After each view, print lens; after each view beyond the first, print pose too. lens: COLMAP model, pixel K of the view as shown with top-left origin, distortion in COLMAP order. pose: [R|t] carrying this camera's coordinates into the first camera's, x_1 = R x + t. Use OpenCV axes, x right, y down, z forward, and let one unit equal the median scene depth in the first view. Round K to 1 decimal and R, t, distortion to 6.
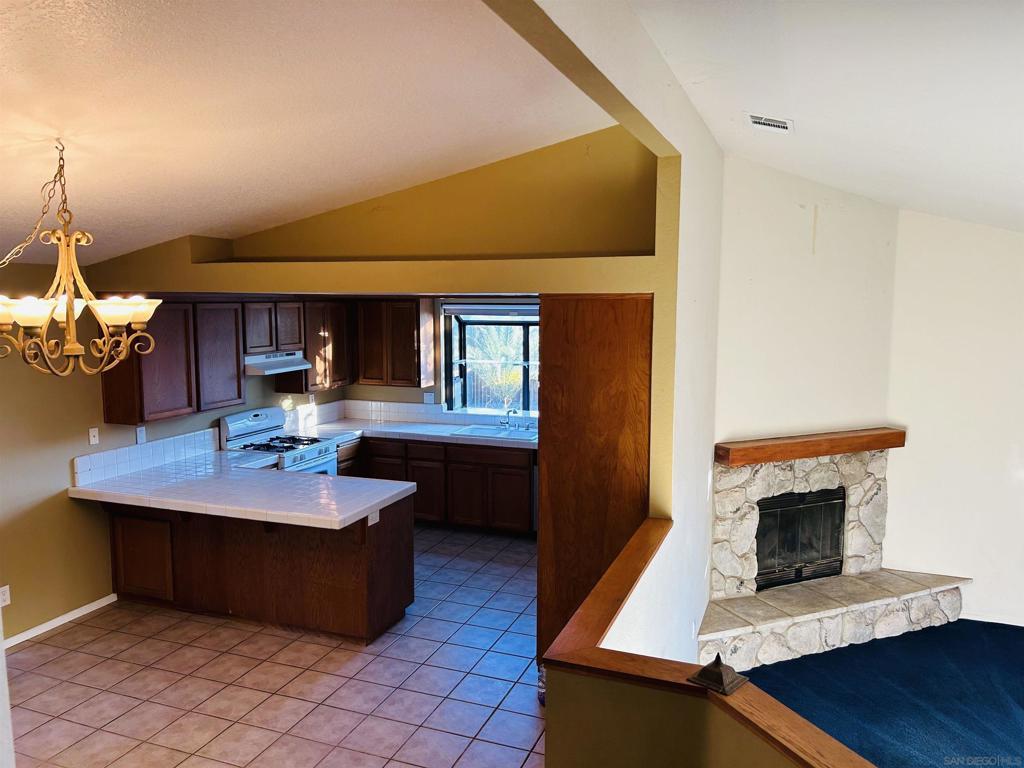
lens RADIAL K [[768.7, 0, 508.8], [0, 768.7, 381.0], [0, 0, 1]] dist [0.031900, -0.044225]
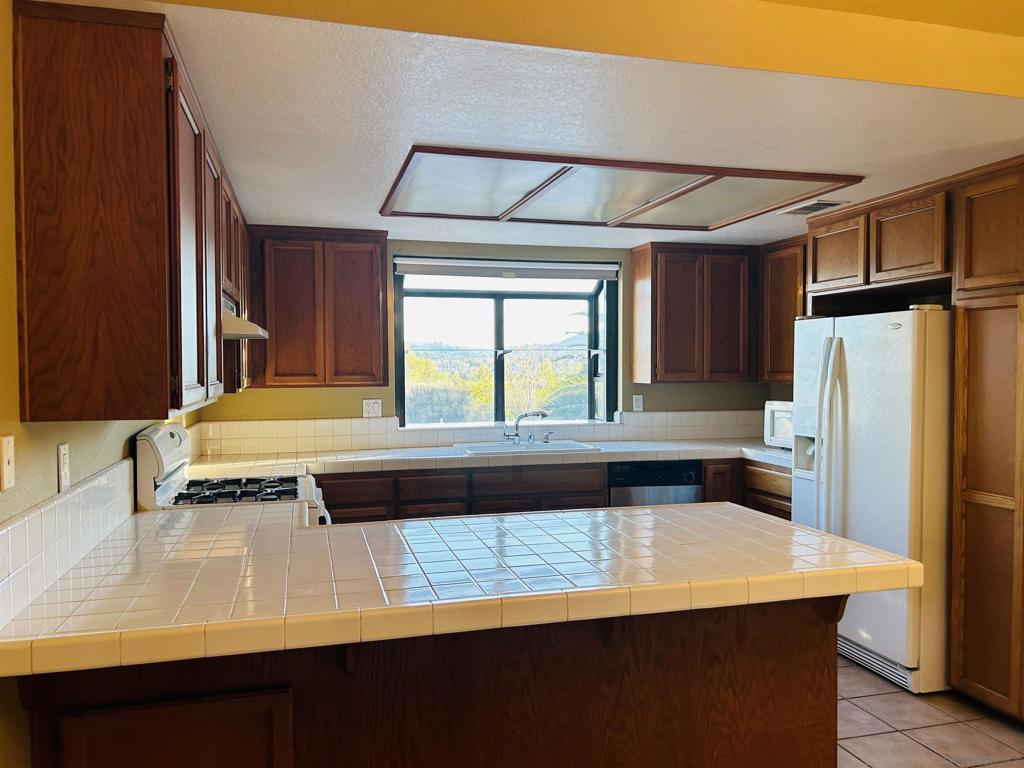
lens RADIAL K [[768.7, 0, 513.5], [0, 768.7, 386.2], [0, 0, 1]] dist [0.031900, -0.044225]
pose [[0.795983, -0.015200, 0.605128, -0.451102], [0.067012, 0.995753, -0.063134, 0.060100], [-0.601598, 0.090805, 0.793621, 0.517707]]
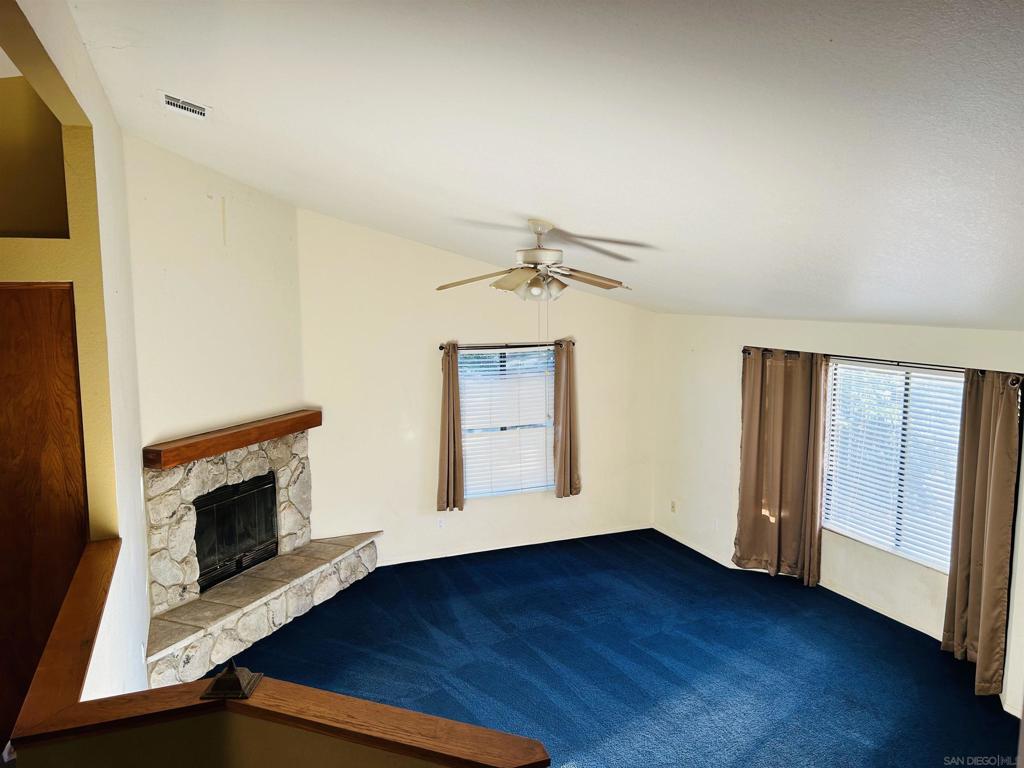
lens RADIAL K [[768.7, 0, 512.9], [0, 768.7, 377.1], [0, 0, 1]] dist [0.031900, -0.044225]
pose [[0.708440, -0.080033, 0.701218, -0.058598], [0.077947, 0.996344, 0.034967, -0.000272], [-0.701453, 0.029885, 0.712089, 0.031144]]
